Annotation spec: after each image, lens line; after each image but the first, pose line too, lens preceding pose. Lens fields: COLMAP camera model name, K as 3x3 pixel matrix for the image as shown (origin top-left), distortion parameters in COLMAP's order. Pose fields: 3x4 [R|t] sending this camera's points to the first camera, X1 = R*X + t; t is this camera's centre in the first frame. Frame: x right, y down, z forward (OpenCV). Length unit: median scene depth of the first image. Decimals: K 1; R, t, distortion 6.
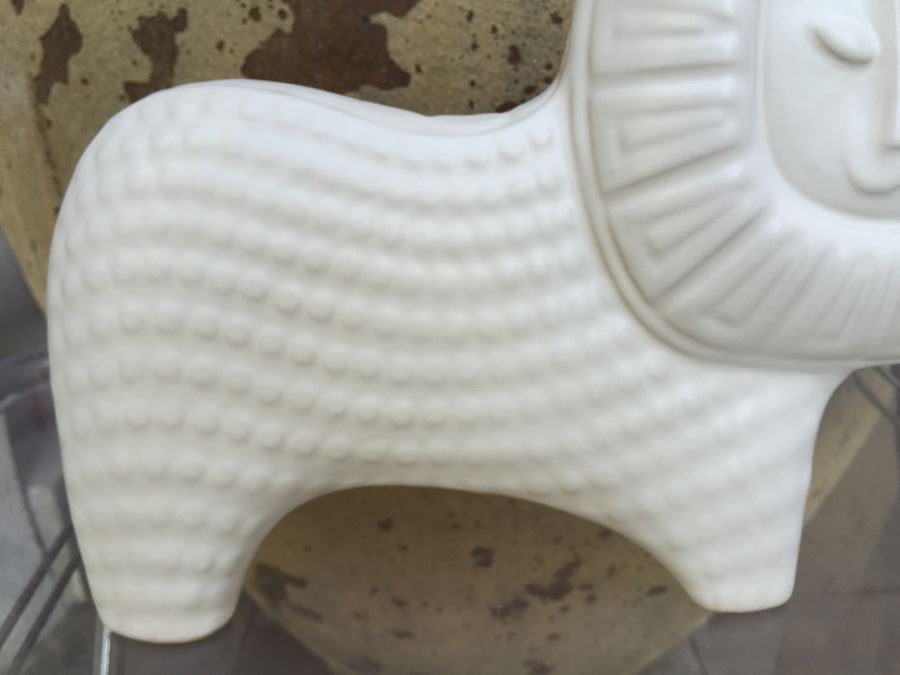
lens RADIAL K [[789.6, 0, 450.0], [0, 789.6, 337.5], [0, 0, 1]] dist [0.080923, -0.156360]
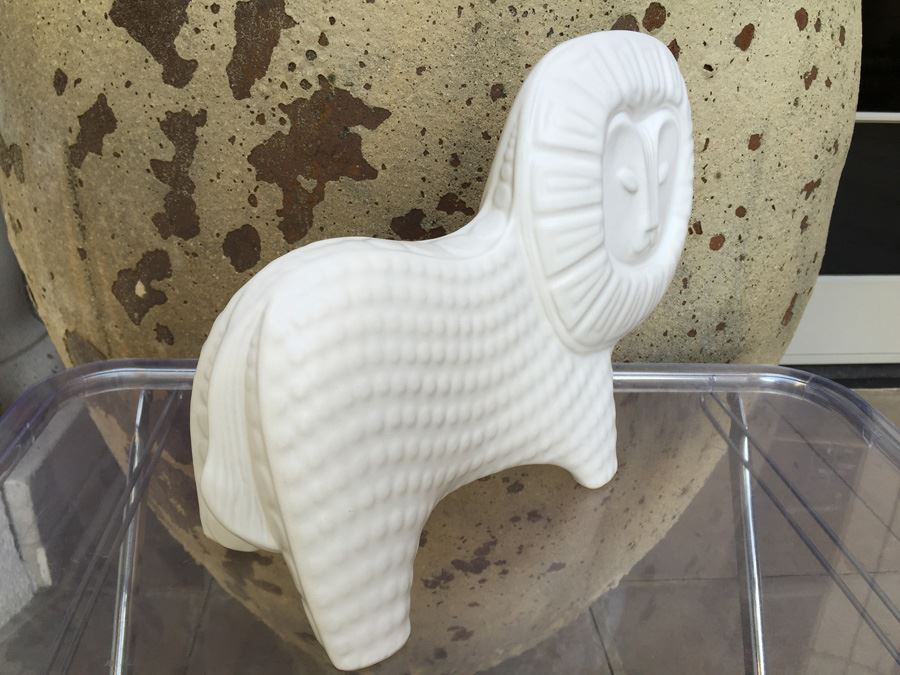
lens RADIAL K [[771.7, 0, 450.0], [0, 771.7, 337.5], [0, 0, 1]] dist [0.100300, -0.145306]
pose [[0.996337, 0.030552, 0.079864, -0.023978], [-0.030061, 0.999521, -0.007341, -0.043091], [-0.080050, 0.004913, 0.996779, -0.312793]]
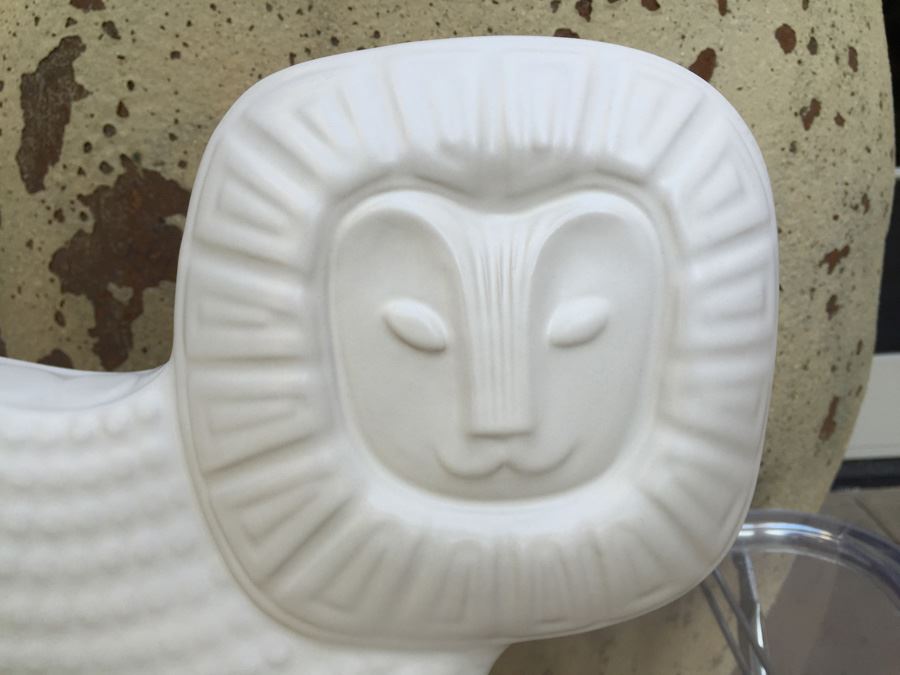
lens RADIAL K [[789.6, 0, 450.0], [0, 789.6, 337.5], [0, 0, 1]] dist [0.080923, -0.156360]
pose [[0.999380, -0.010477, -0.033605, 0.290154], [0.006519, 0.993254, -0.115777, -0.127680], [0.034591, 0.115486, 0.992707, 0.017407]]
